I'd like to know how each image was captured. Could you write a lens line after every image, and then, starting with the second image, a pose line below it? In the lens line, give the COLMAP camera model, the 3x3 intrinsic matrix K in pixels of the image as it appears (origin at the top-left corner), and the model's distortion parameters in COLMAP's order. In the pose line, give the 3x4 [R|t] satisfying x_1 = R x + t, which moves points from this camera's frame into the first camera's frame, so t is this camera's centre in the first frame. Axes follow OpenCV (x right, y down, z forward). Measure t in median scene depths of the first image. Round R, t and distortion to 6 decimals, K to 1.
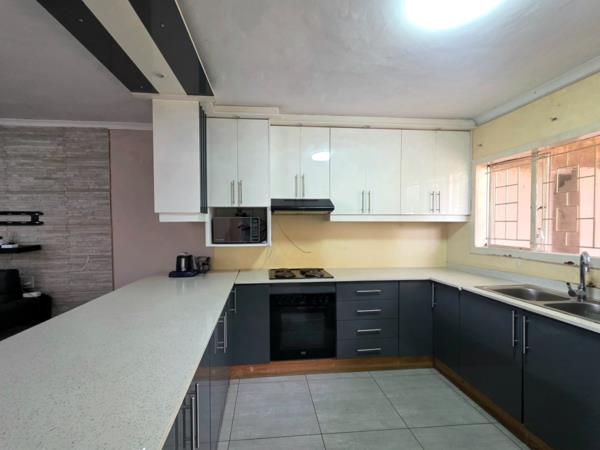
lens RADIAL K [[260.4, 0, 284.1], [0, 260.4, 228.6], [0, 0, 1]] dist [0.000817, -0.000128]
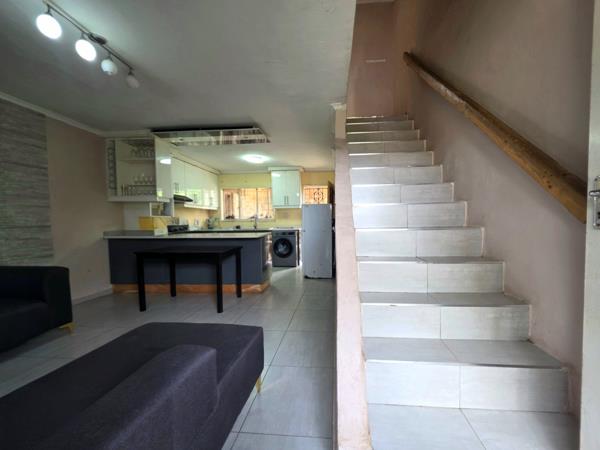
lens RADIAL K [[251.3, 0, 316.4], [0, 251.3, 231.4], [0, 0, 1]] dist [-0.000281, -0.000310]
pose [[0.158910, -0.038339, 0.986548, -1.649312], [0.027884, 0.999021, 0.034332, 0.129996], [-0.986899, 0.022053, 0.159824, -0.362995]]
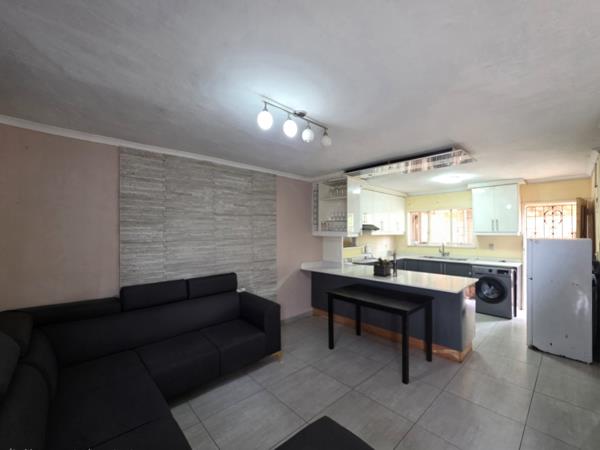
lens RADIAL K [[250.0, 0, 311.7], [0, 250.0, 229.9], [0, 0, 1]] dist [0.001434, 0.000124]
pose [[0.772494, 0.004730, 0.635005, -1.482972], [0.009383, 0.999778, -0.018861, -0.035371], [-0.634953, 0.020529, 0.772278, -0.257165]]
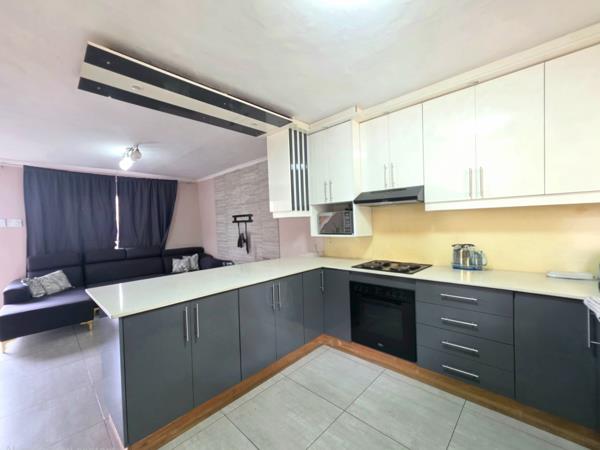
lens RADIAL K [[247.0, 0, 293.0], [0, 247.0, 228.2], [0, 0, 1]] dist [0.000941, -0.000094]
pose [[0.657843, -0.001545, -0.753153, 0.500882], [0.017883, 0.999748, 0.013570, 0.011036], [0.752943, -0.022395, 0.657705, 0.119952]]
